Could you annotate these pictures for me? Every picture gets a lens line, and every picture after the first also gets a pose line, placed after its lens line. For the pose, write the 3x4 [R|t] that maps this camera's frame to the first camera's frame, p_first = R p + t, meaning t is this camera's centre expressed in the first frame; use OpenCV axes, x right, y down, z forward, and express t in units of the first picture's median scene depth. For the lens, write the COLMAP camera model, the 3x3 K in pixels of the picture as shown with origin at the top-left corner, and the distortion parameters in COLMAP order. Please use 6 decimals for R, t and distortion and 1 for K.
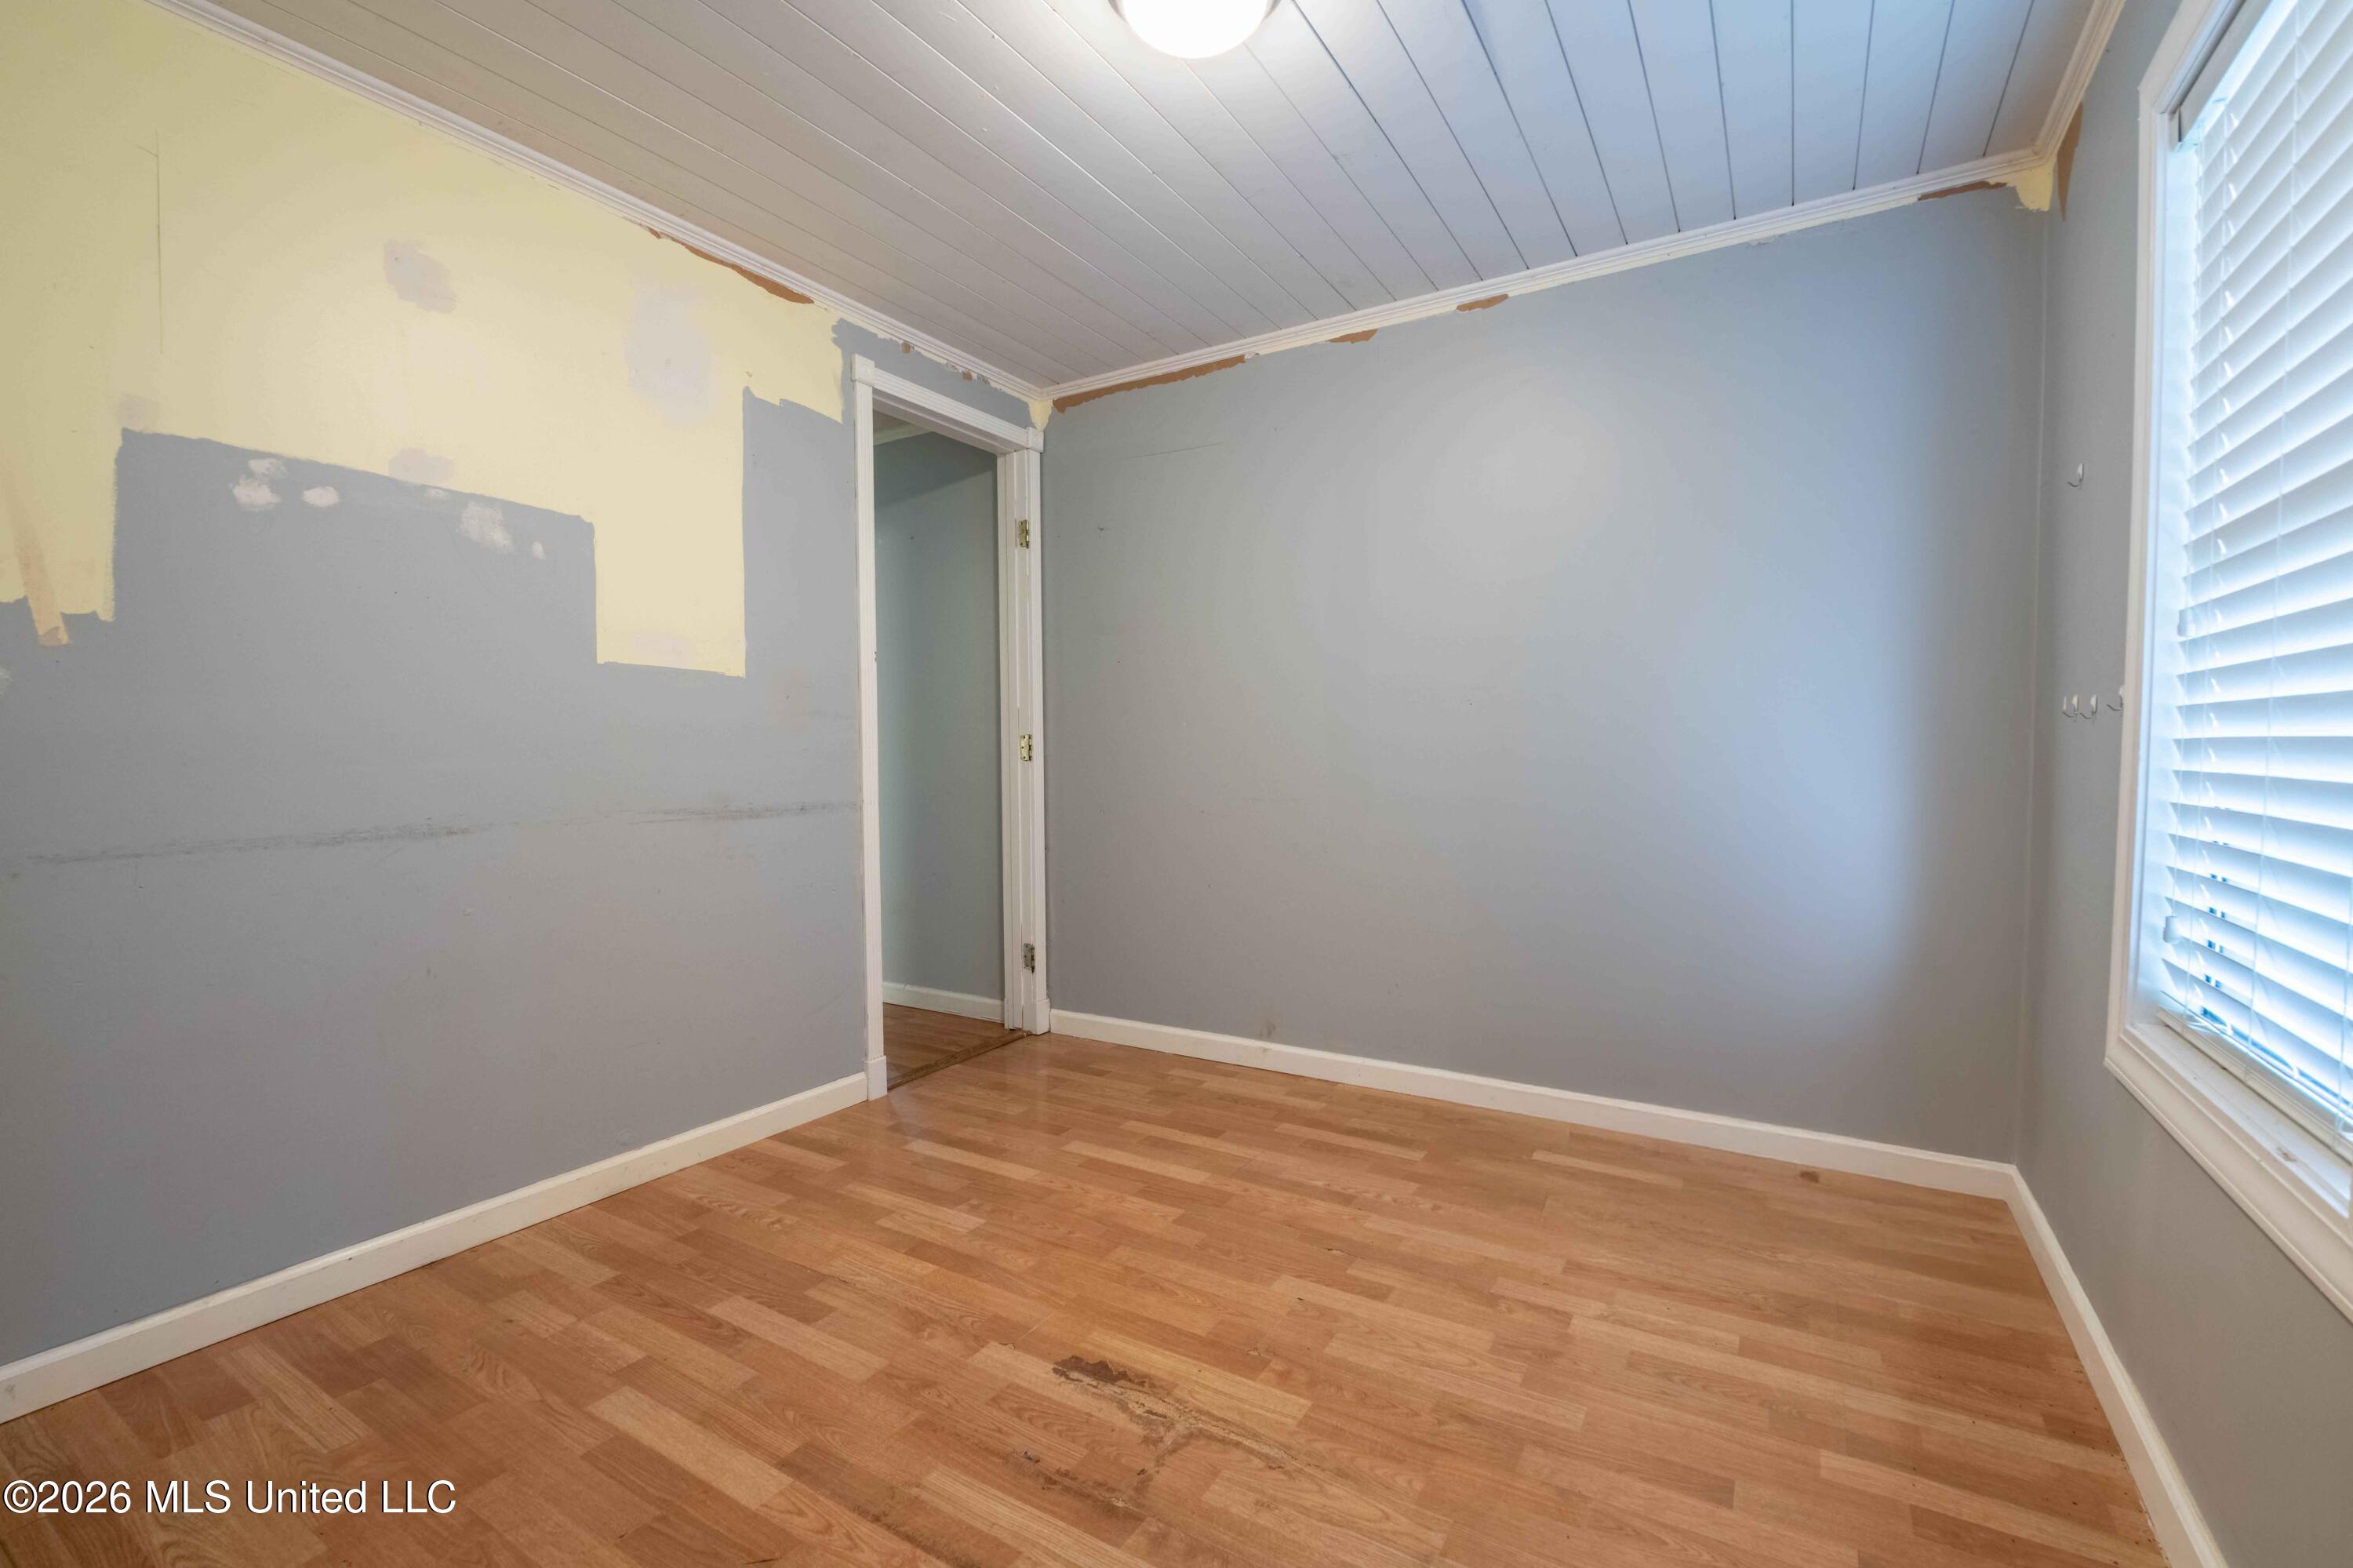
lens RADIAL K [[1027.3, 0, 1165.1], [0, 1027.3, 799.4], [0, 0, 1]] dist [0.002867, -0.010787]
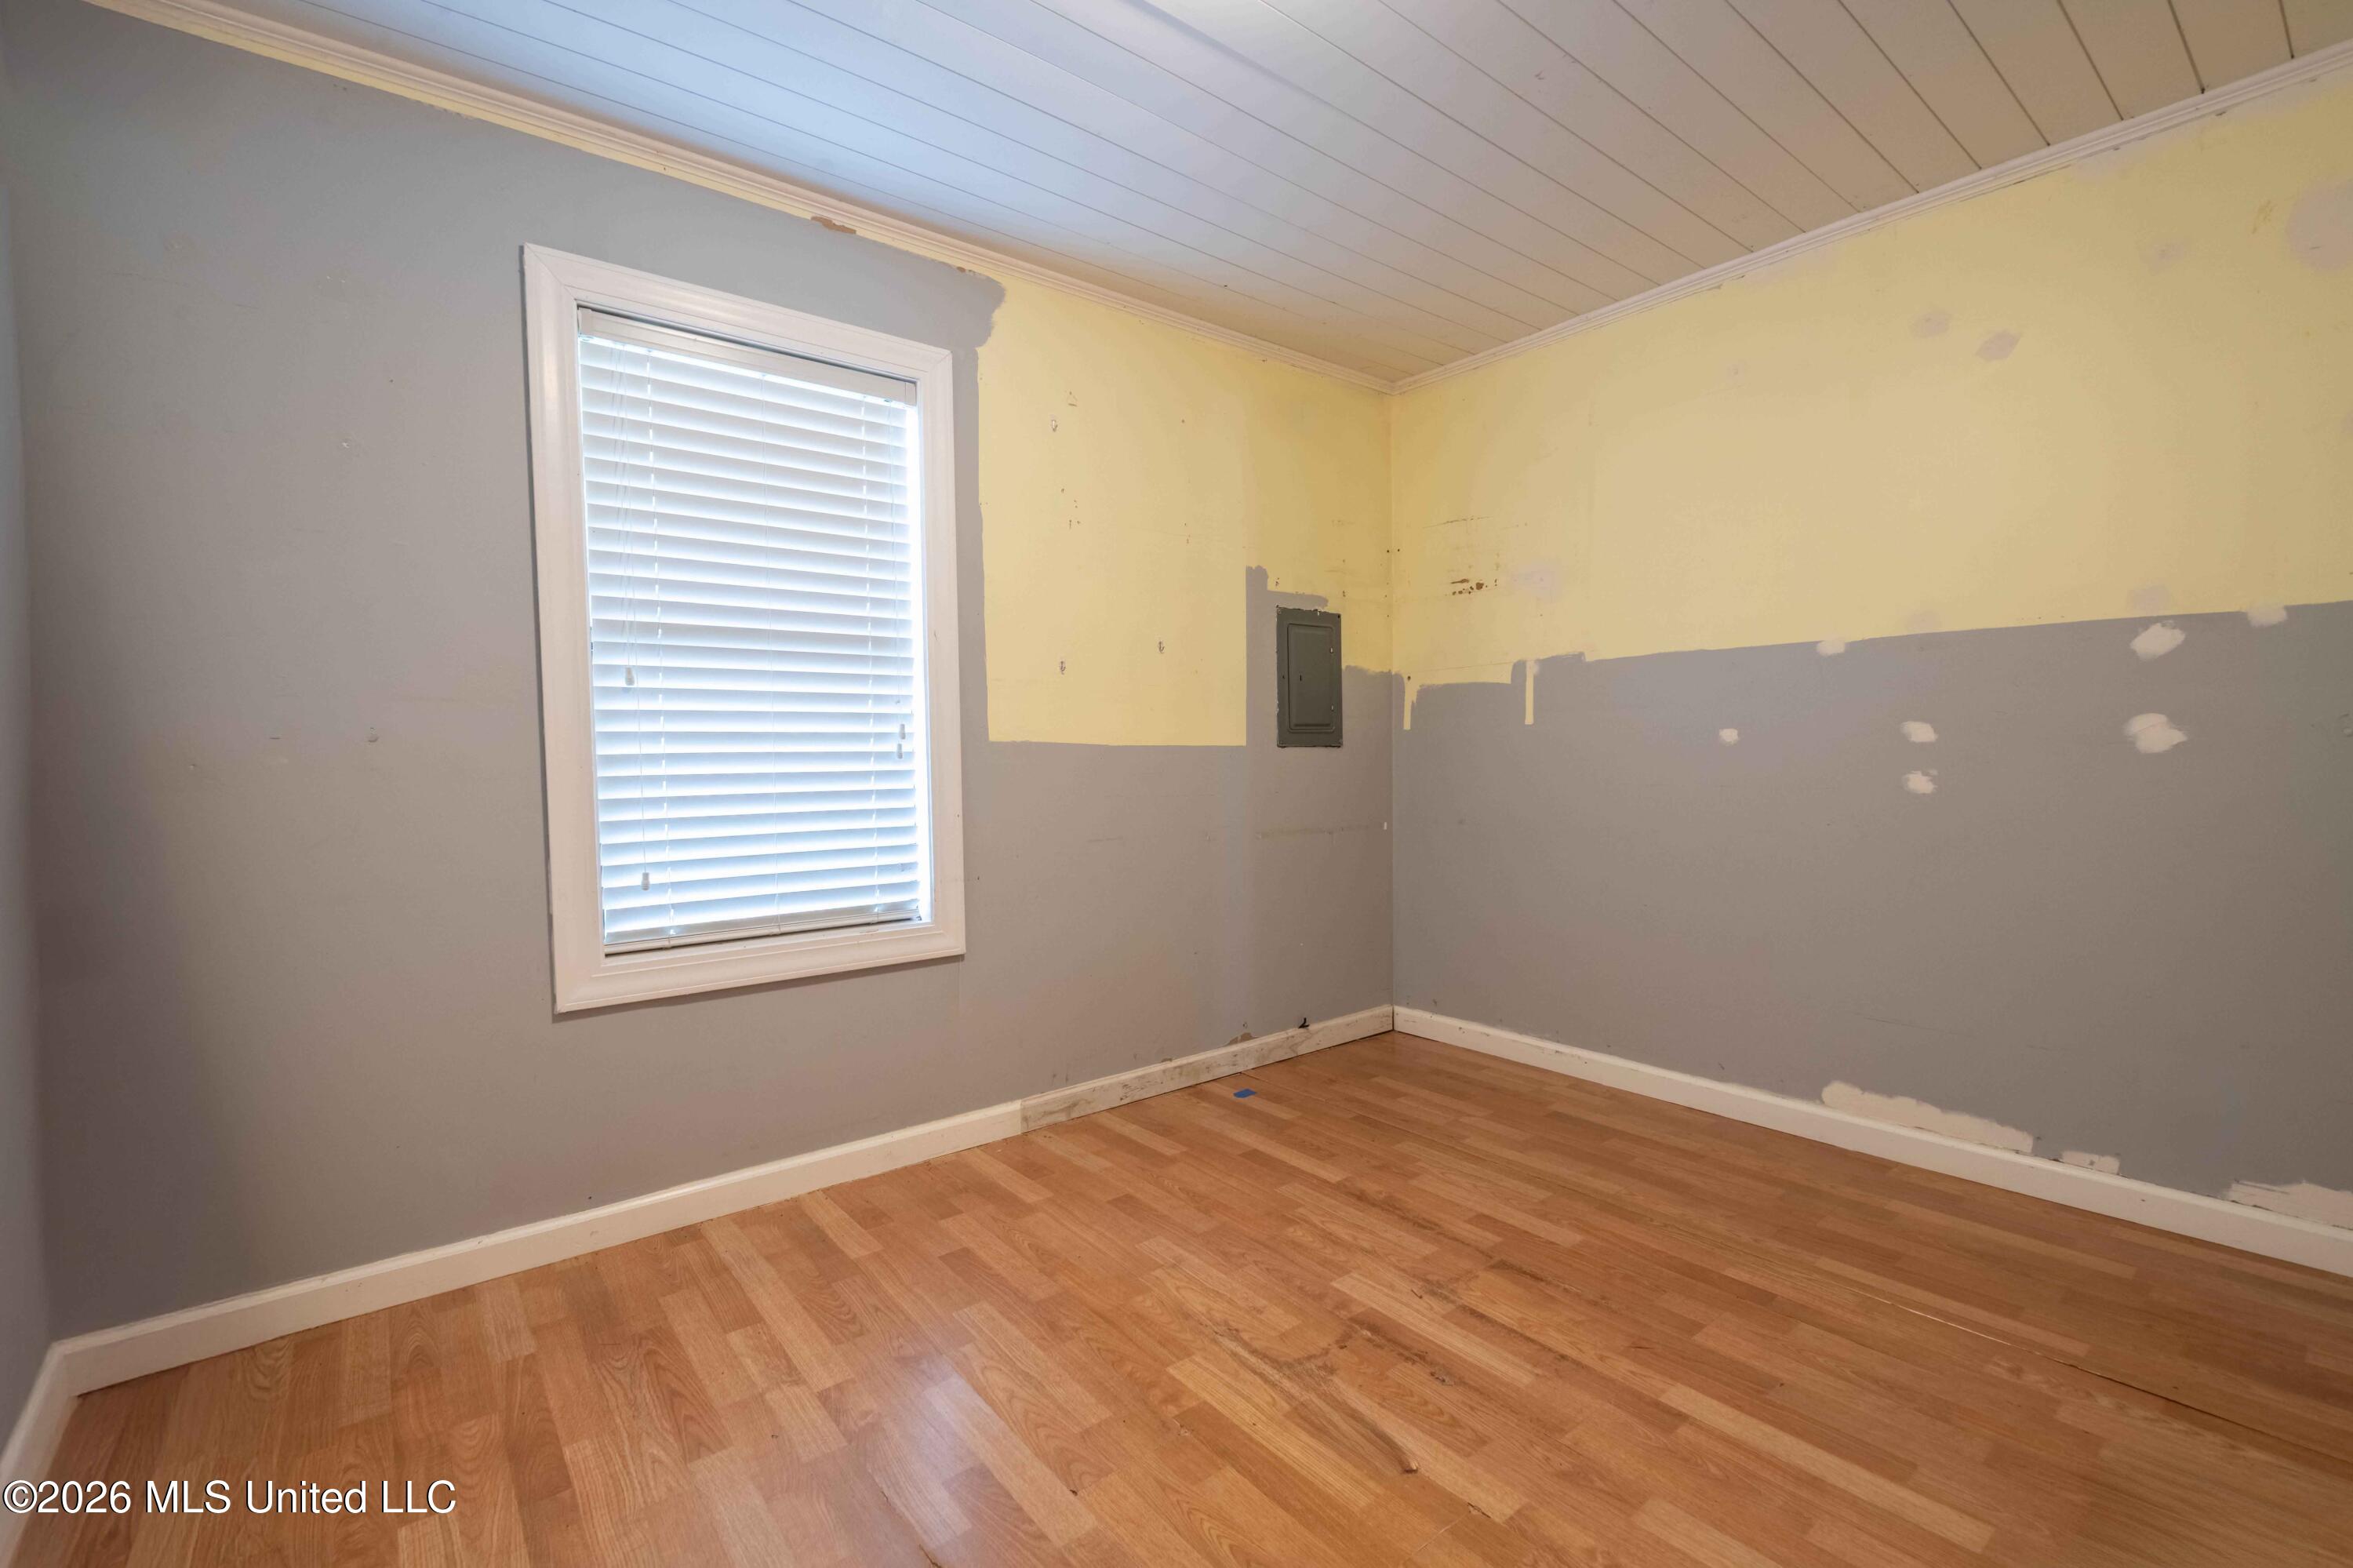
lens RADIAL K [[1000.6, 0, 1153.4], [0, 1000.6, 800.7], [0, 0, 1]] dist [-0.000765, -0.009756]
pose [[-0.933196, 0.001983, 0.359363, -0.185986], [0.037261, 0.995129, 0.091269, -0.076381], [-0.357431, 0.098562, -0.928724, 1.644242]]
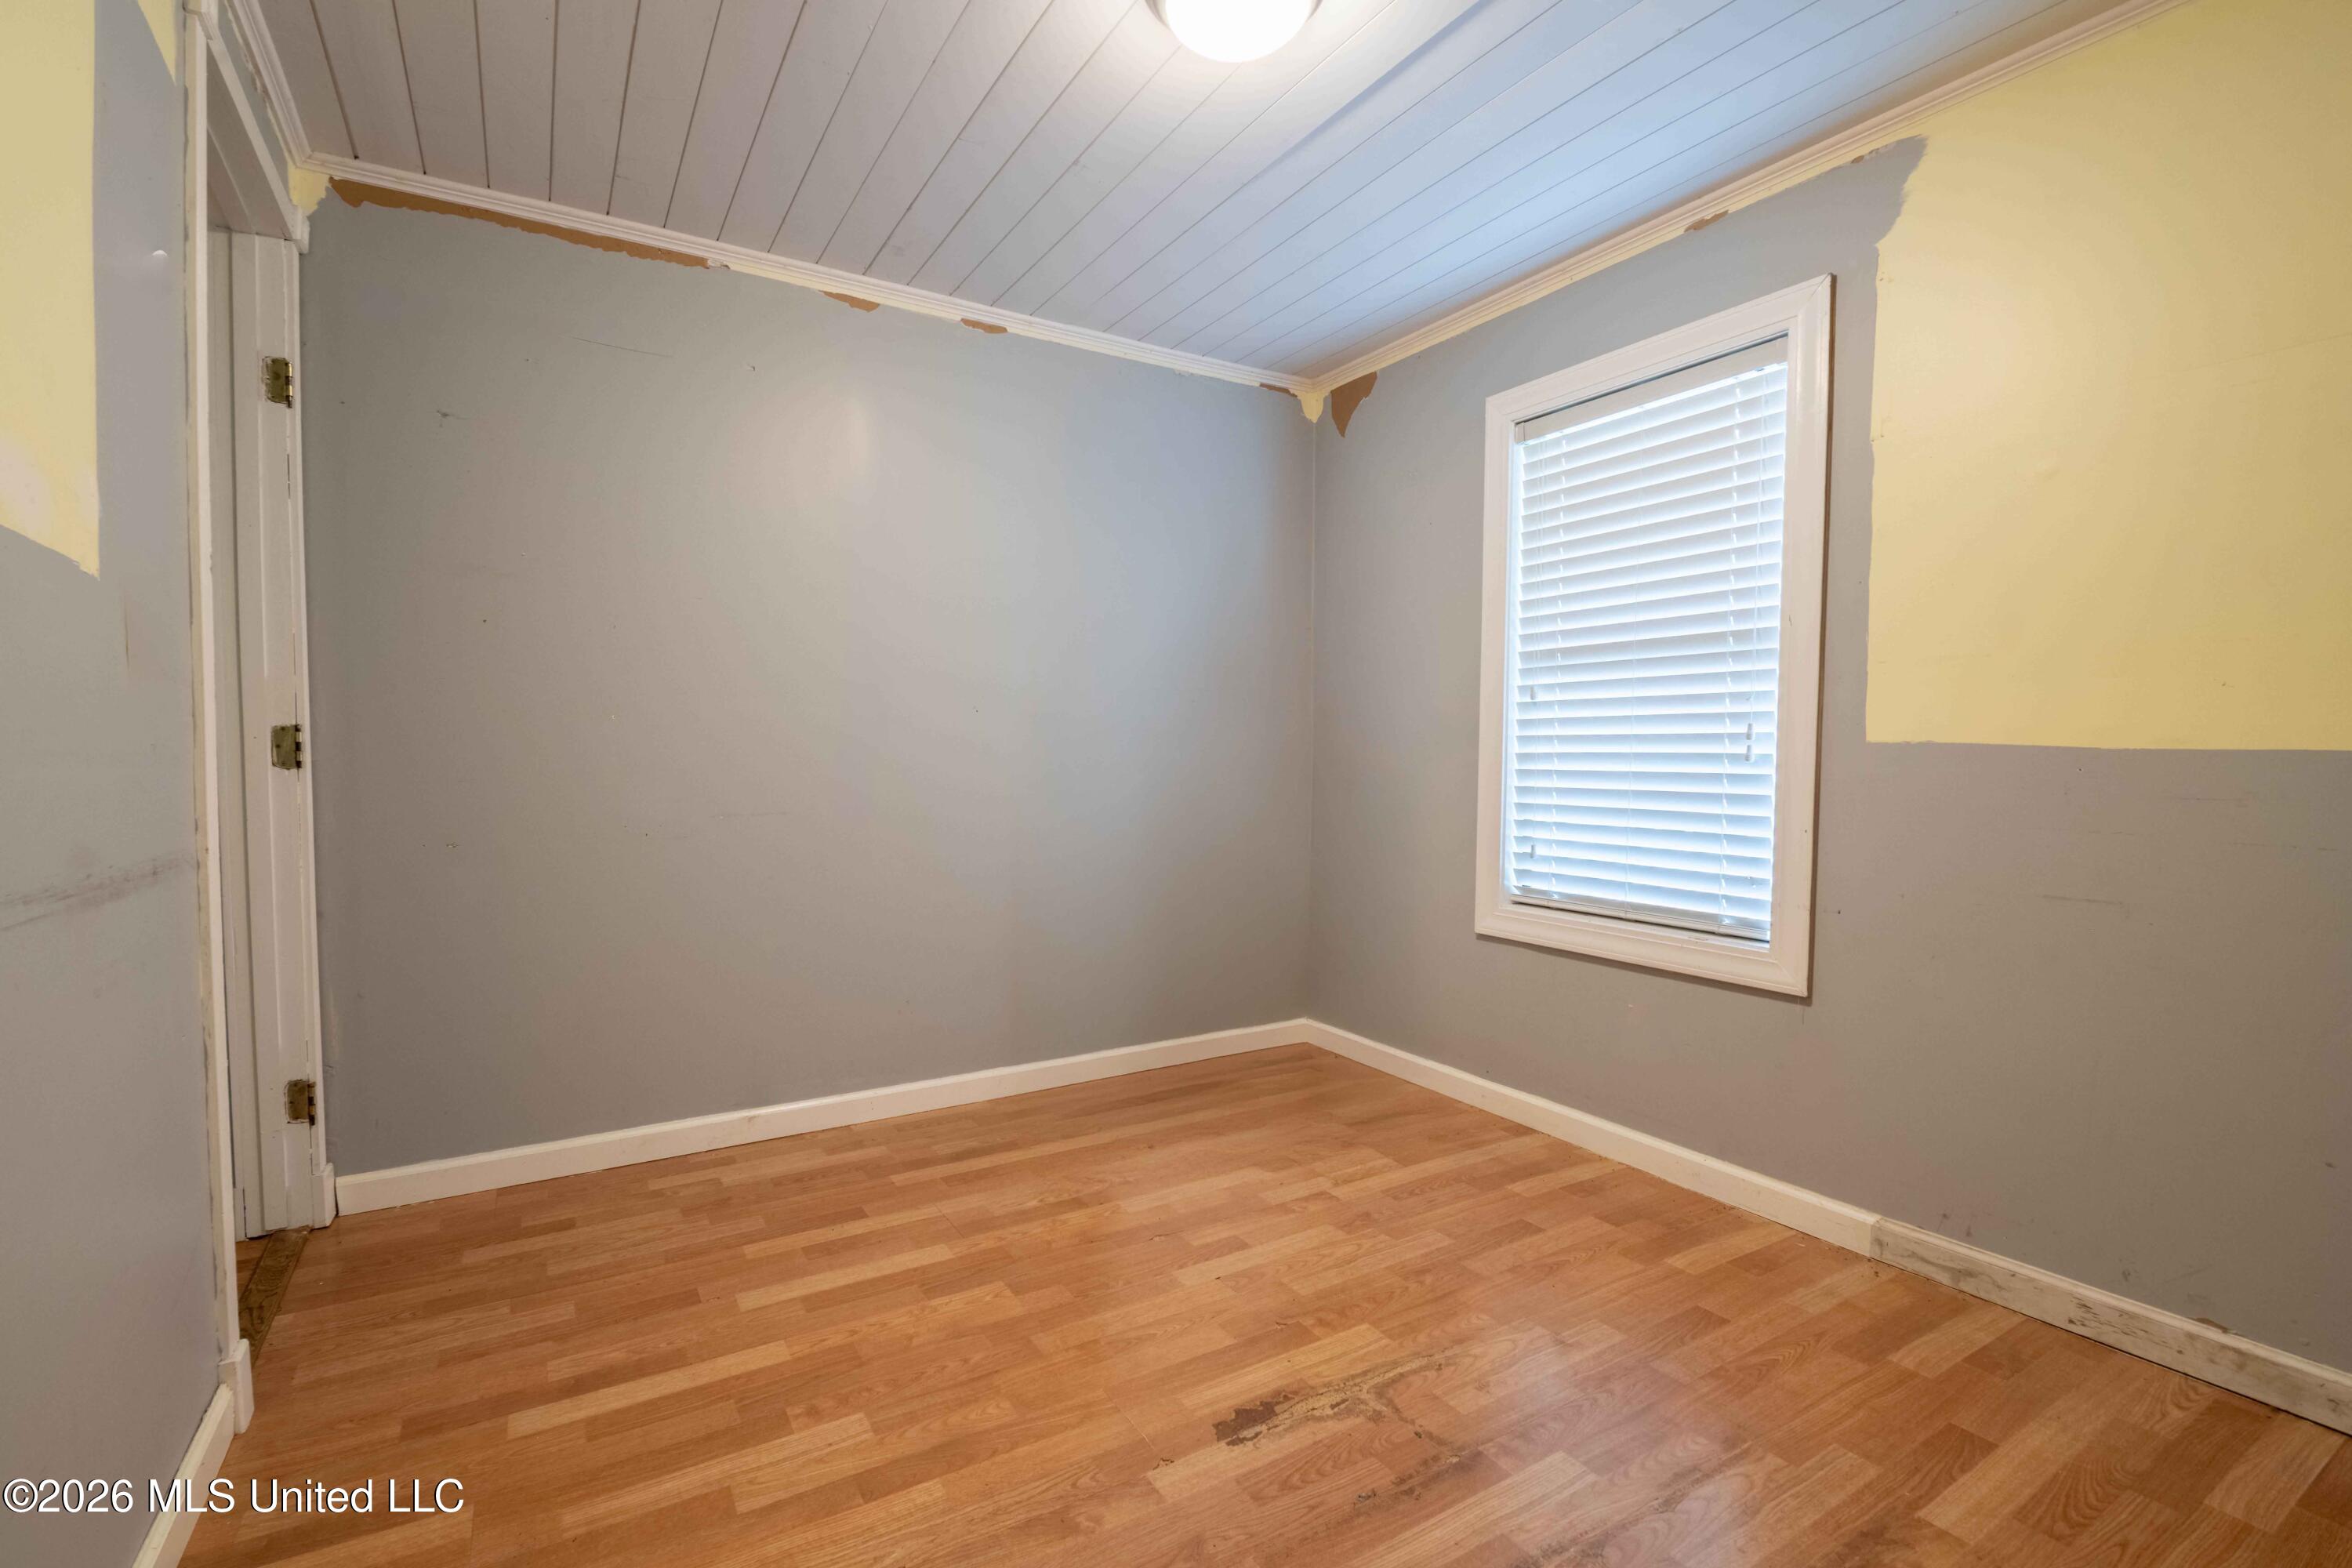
lens RADIAL K [[1026.8, 0, 1164.6], [0, 1026.8, 799.4], [0, 0, 1]] dist [0.002867, -0.010787]
pose [[0.459224, -0.031784, 0.887752, -0.833234], [0.036612, 0.999188, 0.016835, -0.023548], [-0.887566, 0.024771, 0.460015, 0.568510]]
